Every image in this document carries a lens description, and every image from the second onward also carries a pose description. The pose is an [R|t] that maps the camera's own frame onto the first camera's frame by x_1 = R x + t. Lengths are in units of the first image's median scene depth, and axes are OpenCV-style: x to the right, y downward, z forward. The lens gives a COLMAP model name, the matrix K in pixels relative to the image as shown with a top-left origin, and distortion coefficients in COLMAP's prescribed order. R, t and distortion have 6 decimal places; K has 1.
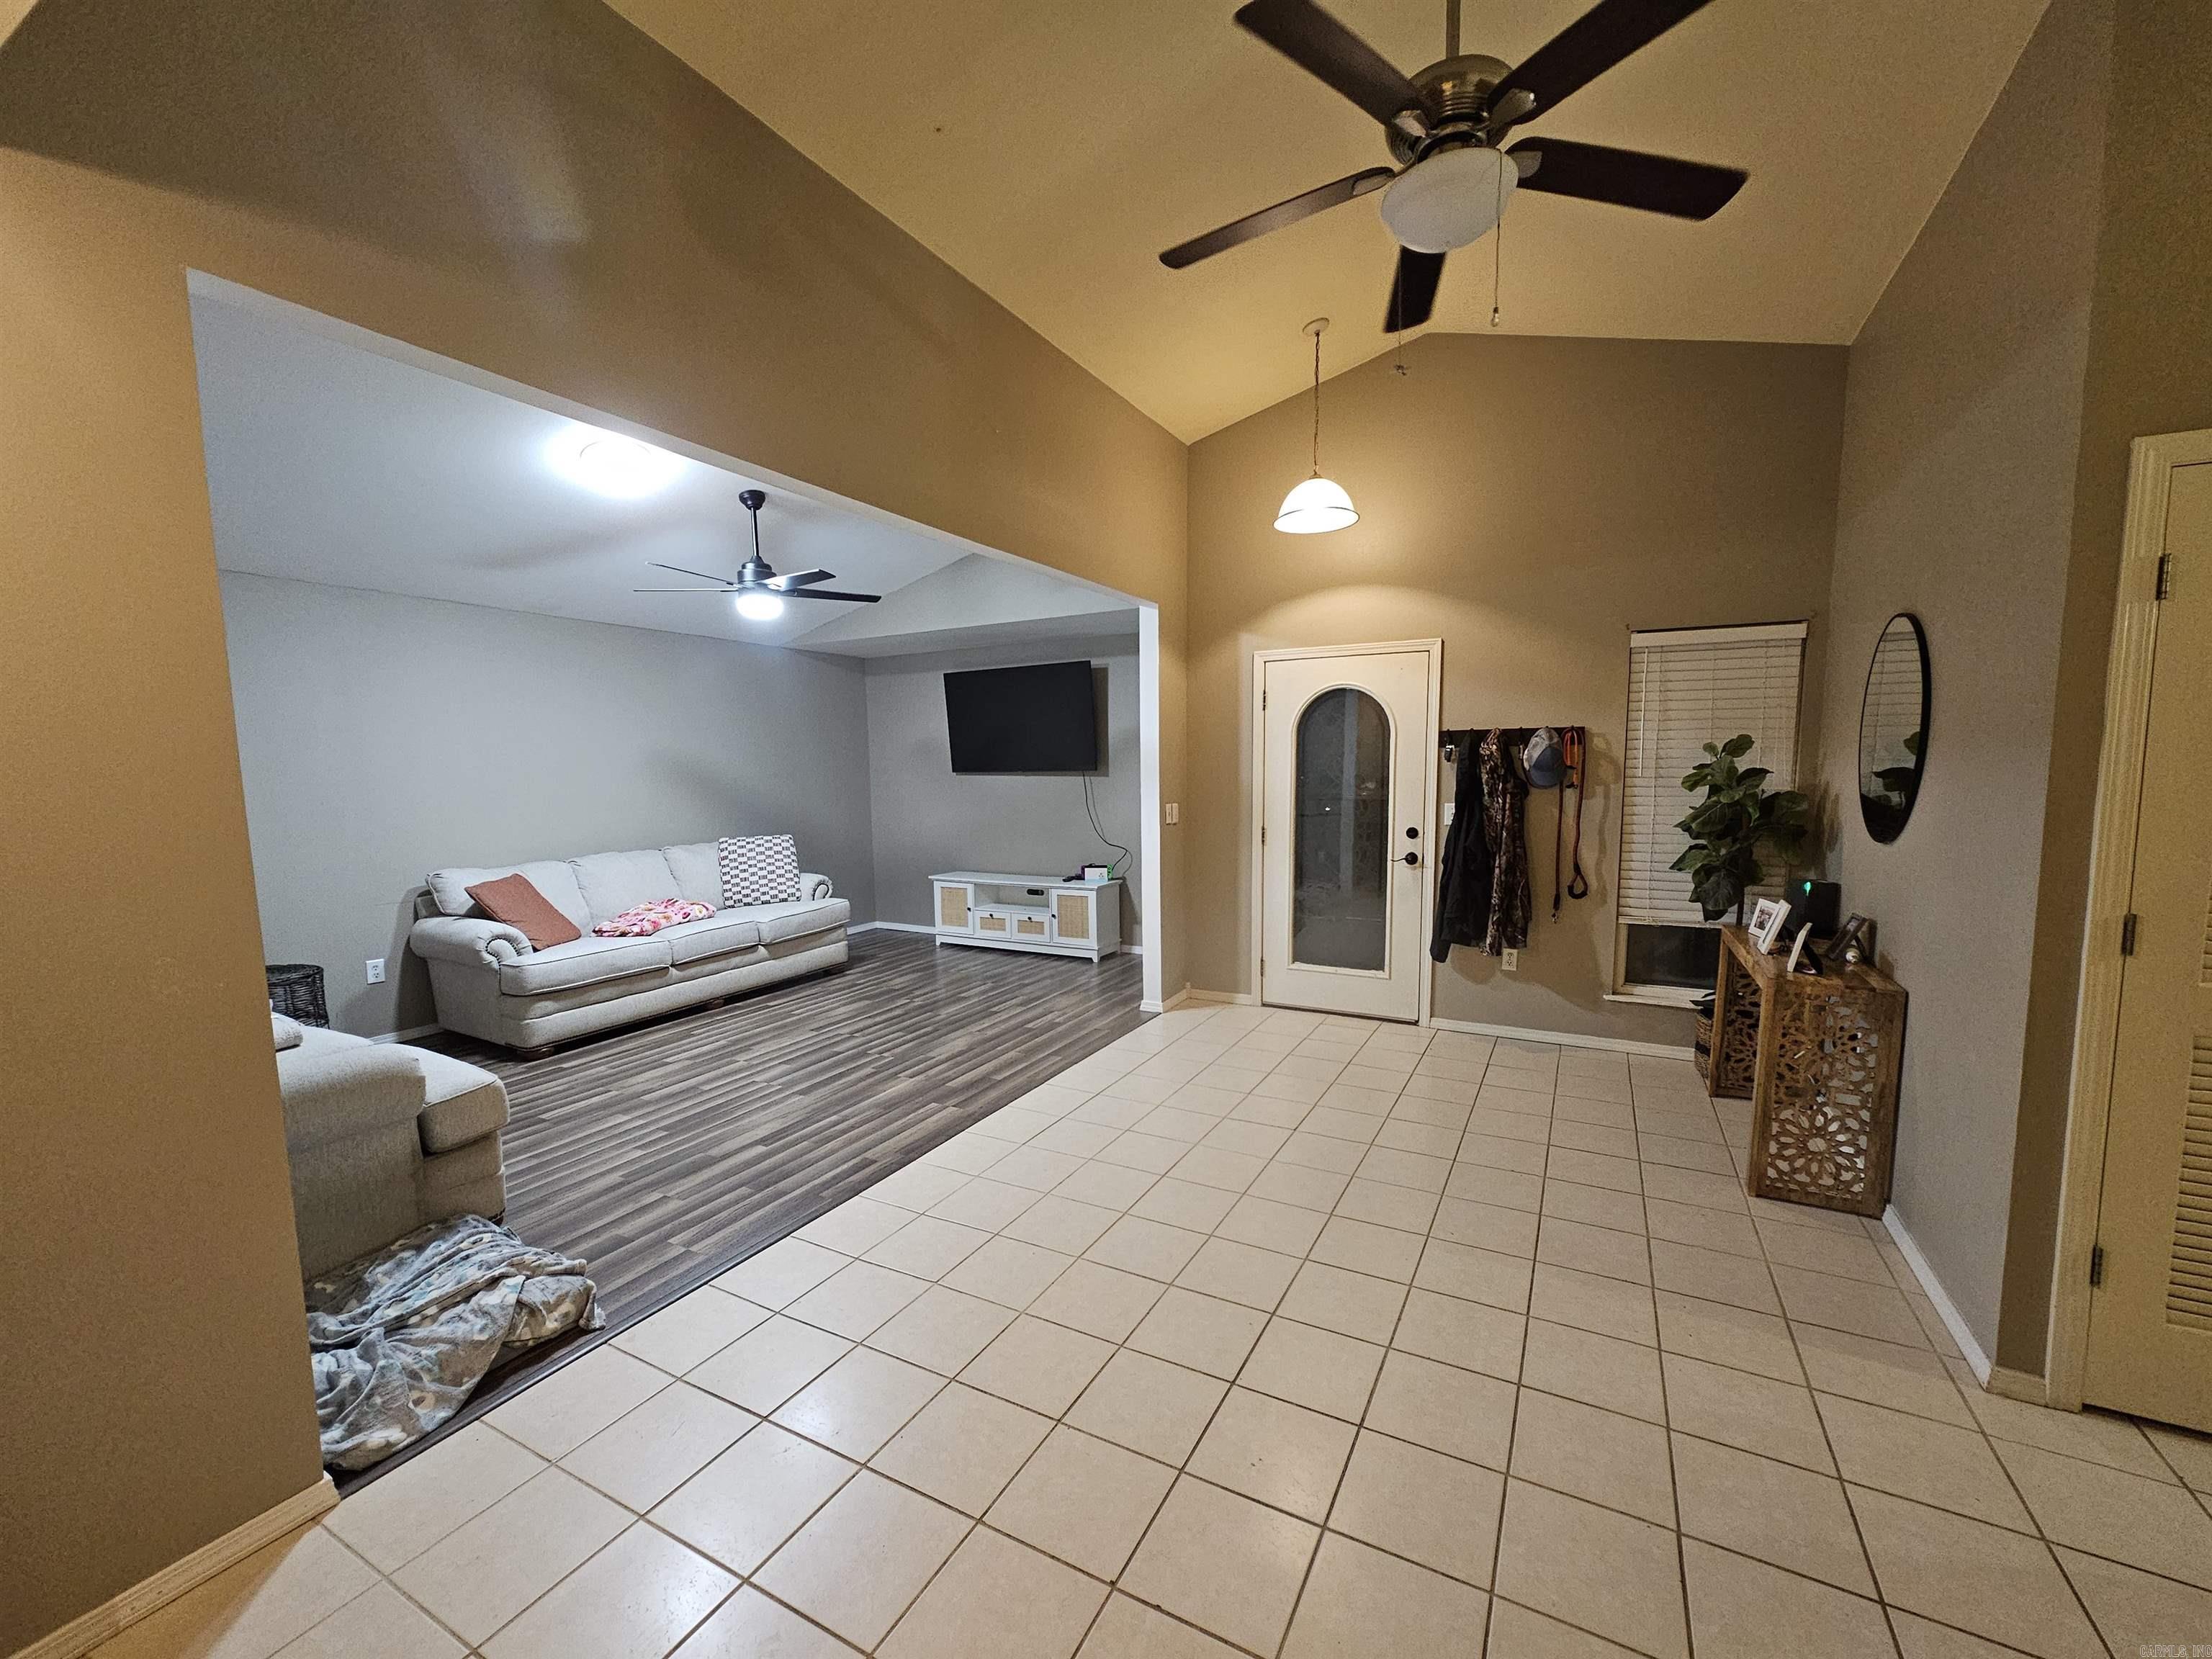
lens RADIAL K [[906.5, 0, 1108.4], [0, 906.5, 852.7], [0, 0, 1]] dist [0.001274, 0.002209]
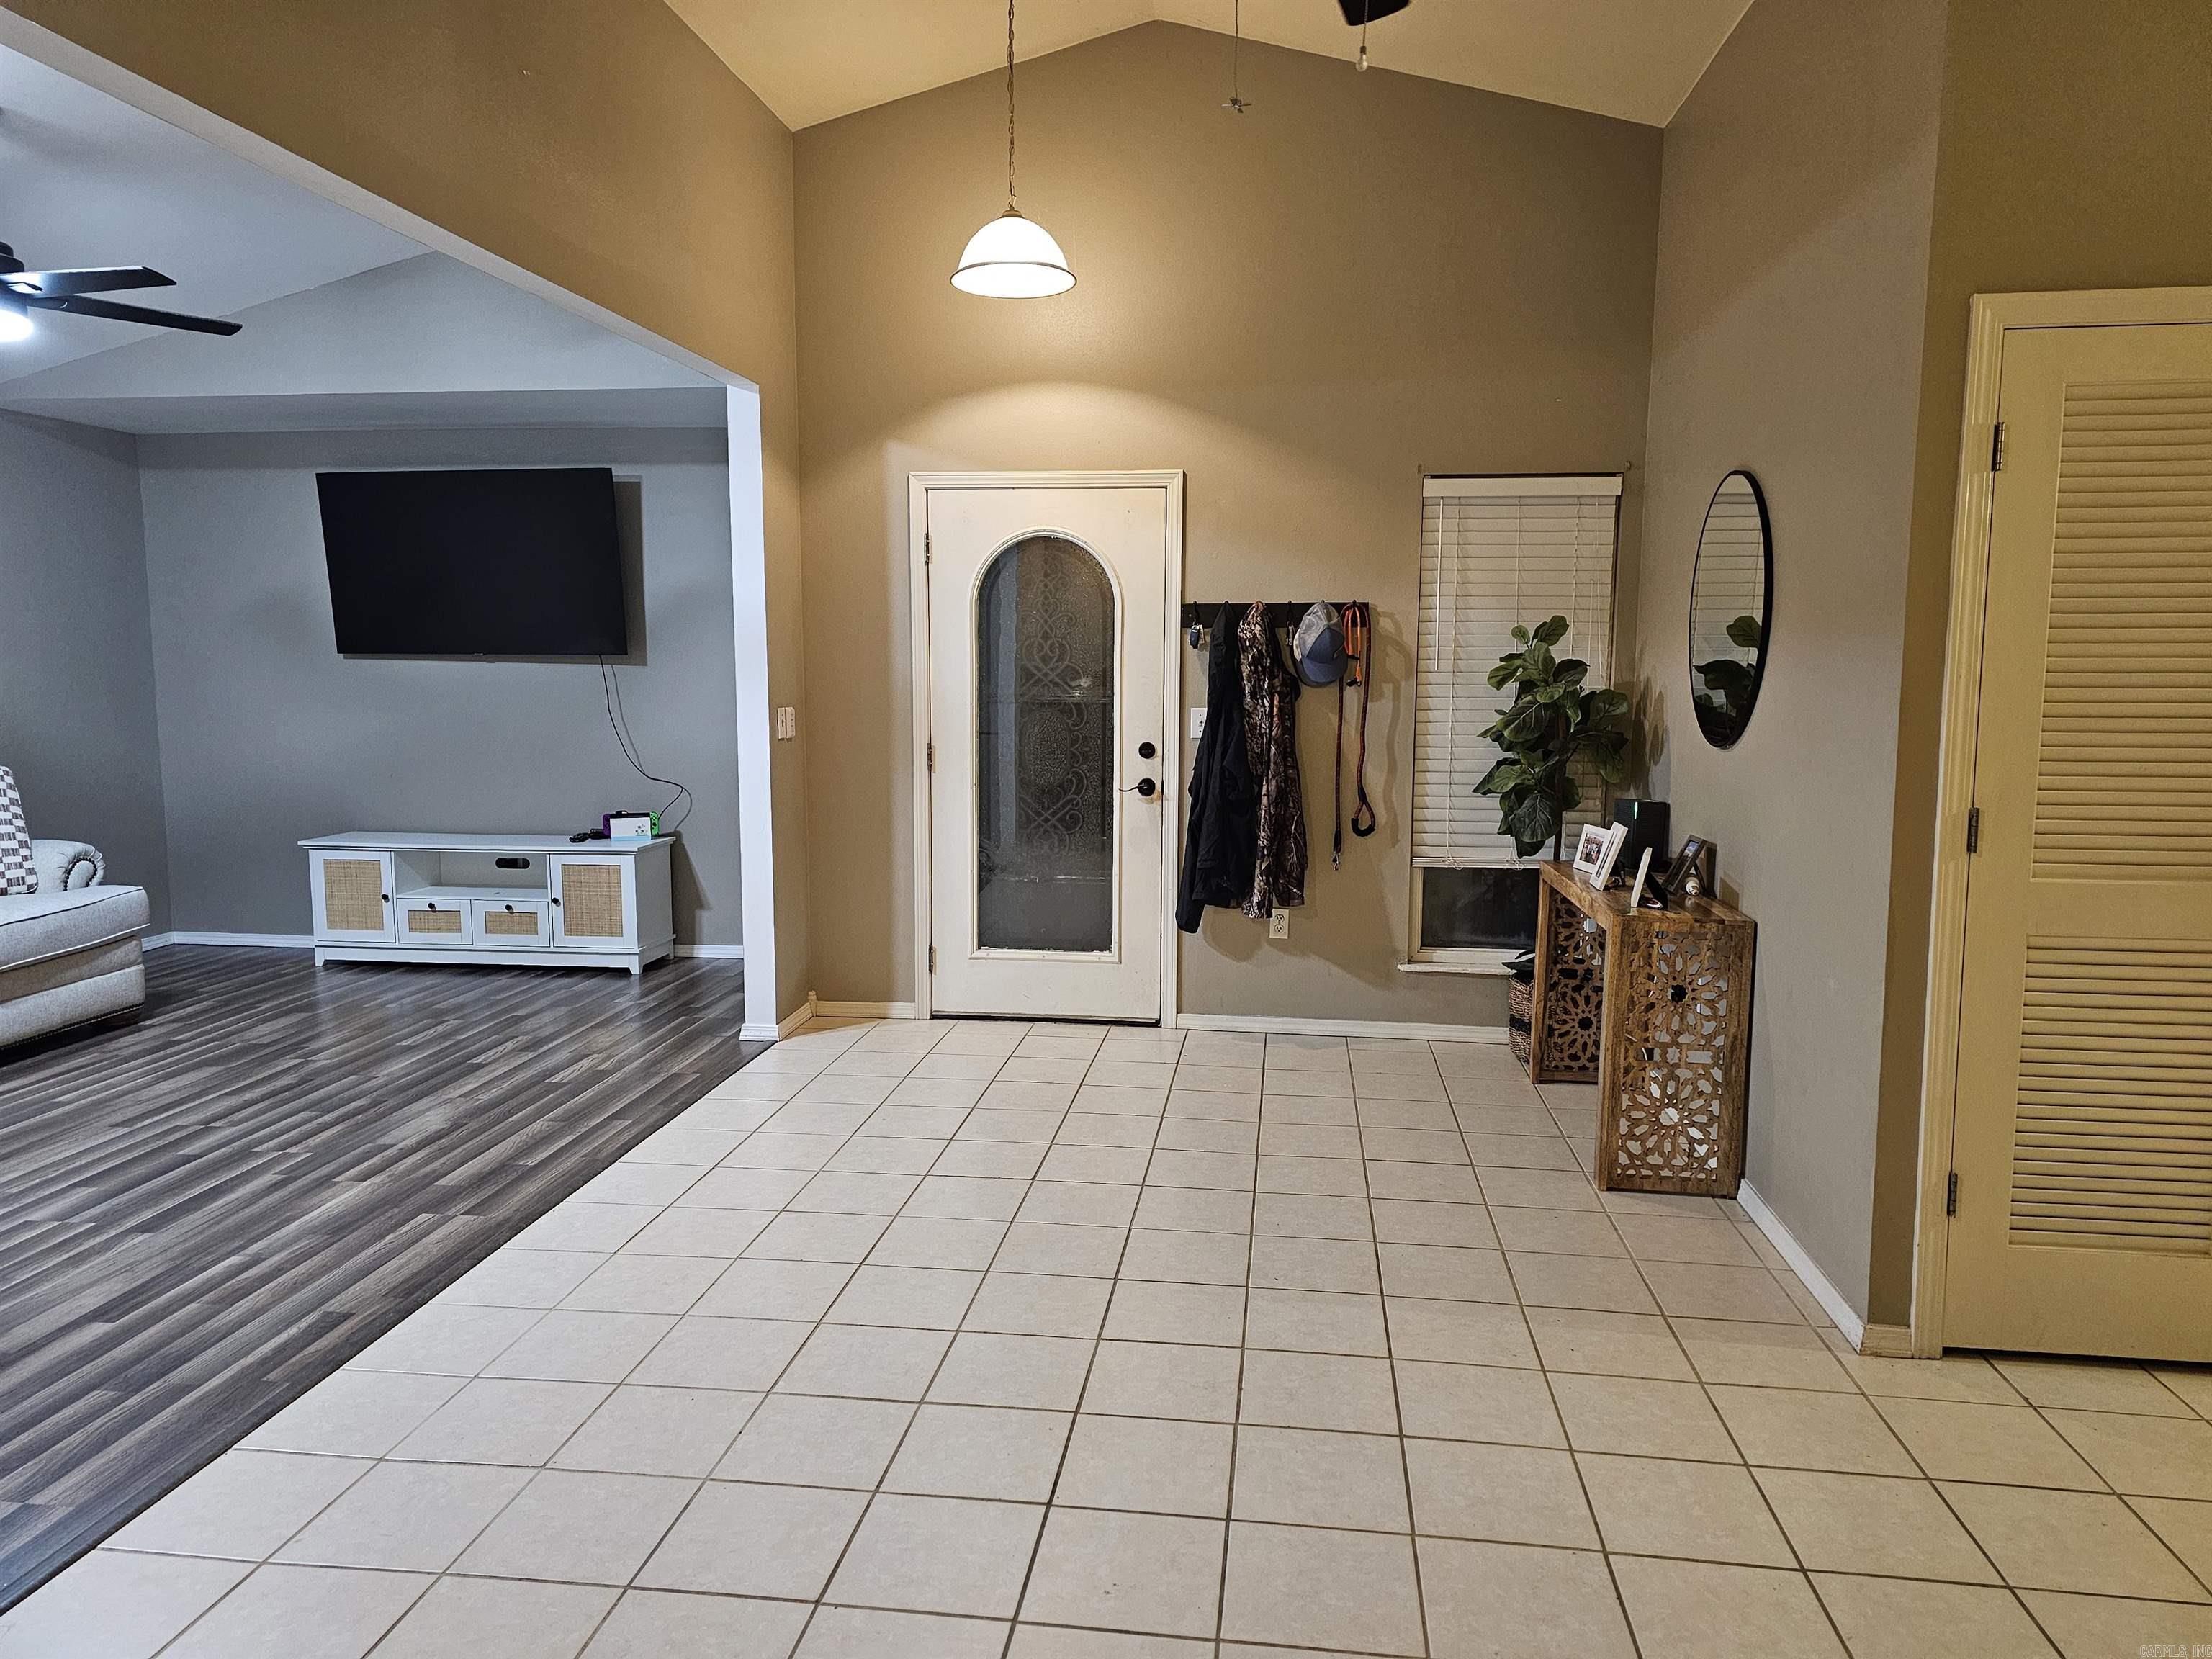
lens RADIAL K [[1486.4, 0, 1111.0], [0, 1486.4, 810.8], [0, 0, 1]] dist [0.069510, -0.049930]
pose [[0.933467, -0.021078, 0.358043, -0.100902], [0.019895, 0.999778, 0.006986, 0.016595], [-0.358111, 0.000602, 0.933679, -0.049547]]
